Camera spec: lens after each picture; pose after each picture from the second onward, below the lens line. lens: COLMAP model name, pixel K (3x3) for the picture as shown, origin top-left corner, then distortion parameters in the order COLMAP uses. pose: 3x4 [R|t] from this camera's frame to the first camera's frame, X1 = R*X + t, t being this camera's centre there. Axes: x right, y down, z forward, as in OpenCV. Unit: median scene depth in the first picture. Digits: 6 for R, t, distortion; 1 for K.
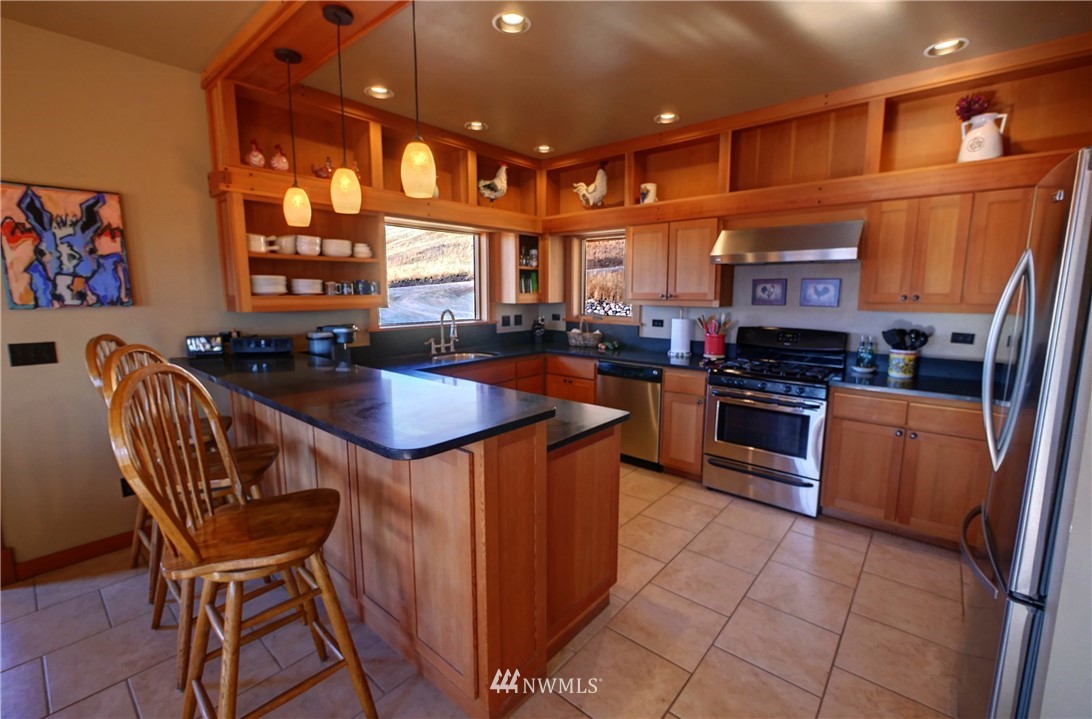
lens RADIAL K [[467.7, 0, 551.3], [0, 467.7, 352.5], [0, 0, 1]] dist [-0.008399, 0.000108]
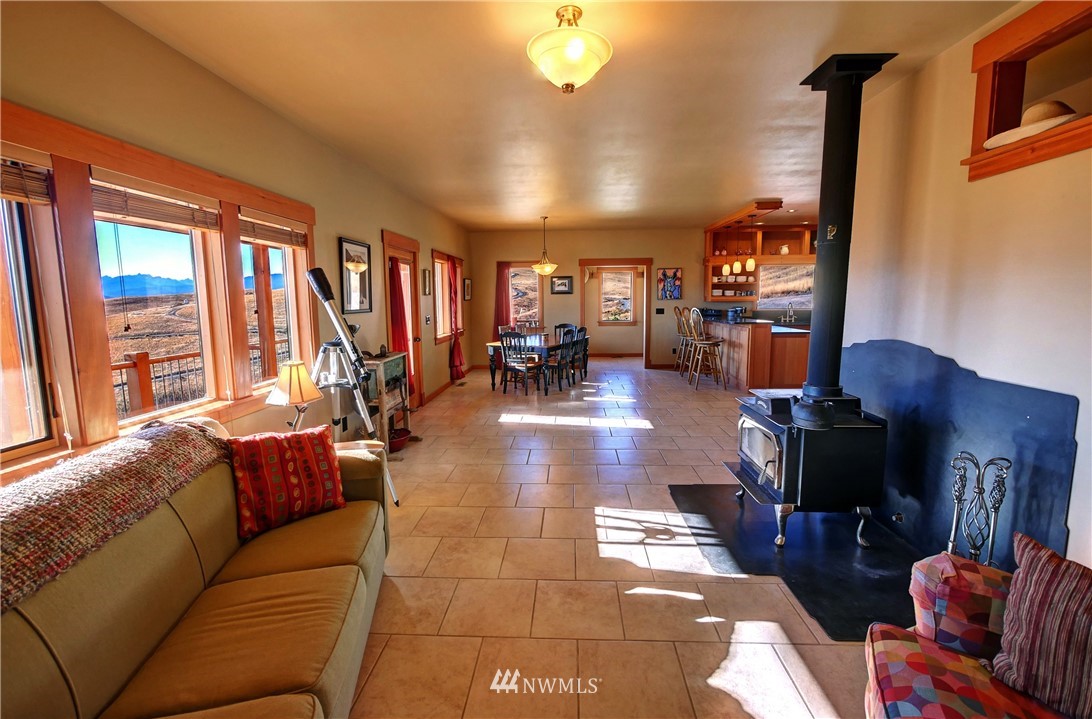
lens RADIAL K [[455.3, 0, 550.2], [0, 455.3, 348.1], [0, 0, 1]] dist [-0.002037, -0.000029]
pose [[0.610506, 0.080127, -0.787948, 1.044092], [-0.093517, 0.995203, 0.028745, 0.219275], [0.786471, 0.056138, 0.615071, -1.579216]]
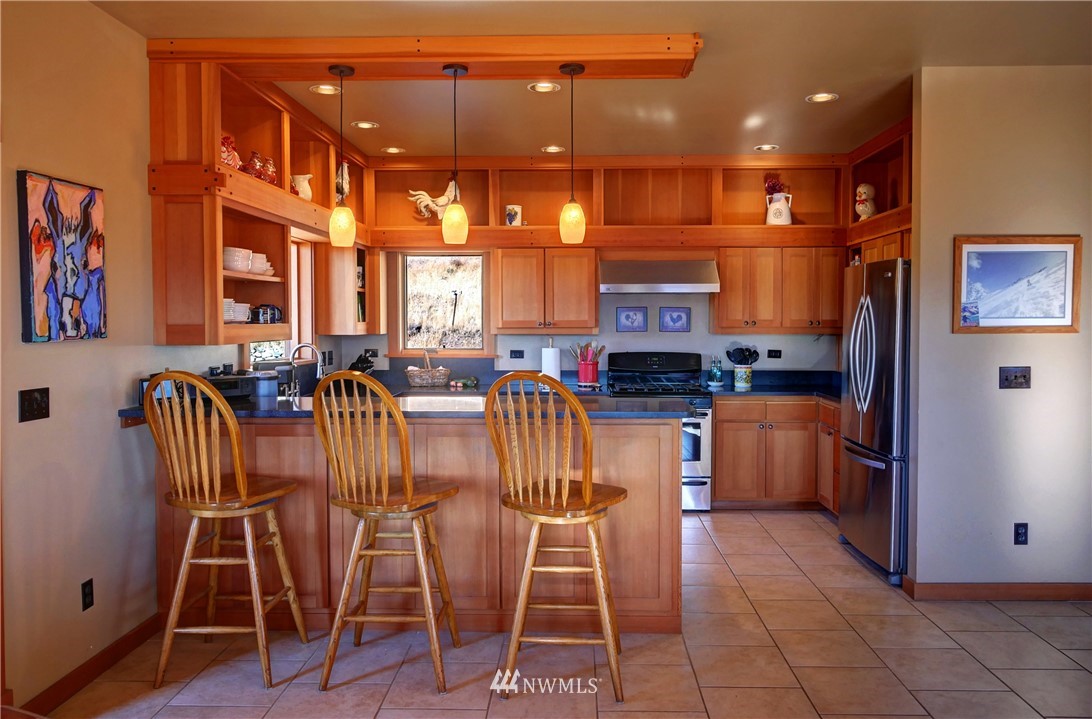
lens RADIAL K [[813.9, 0, 563.5], [0, 813.9, 348.1], [0, 0, 1]] dist [-0.001056, -0.001895]
pose [[0.776406, -0.023790, 0.629784, -0.956744], [0.084379, 0.994215, -0.066466, 0.052244], [-0.624559, 0.104745, 0.773921, -0.376887]]
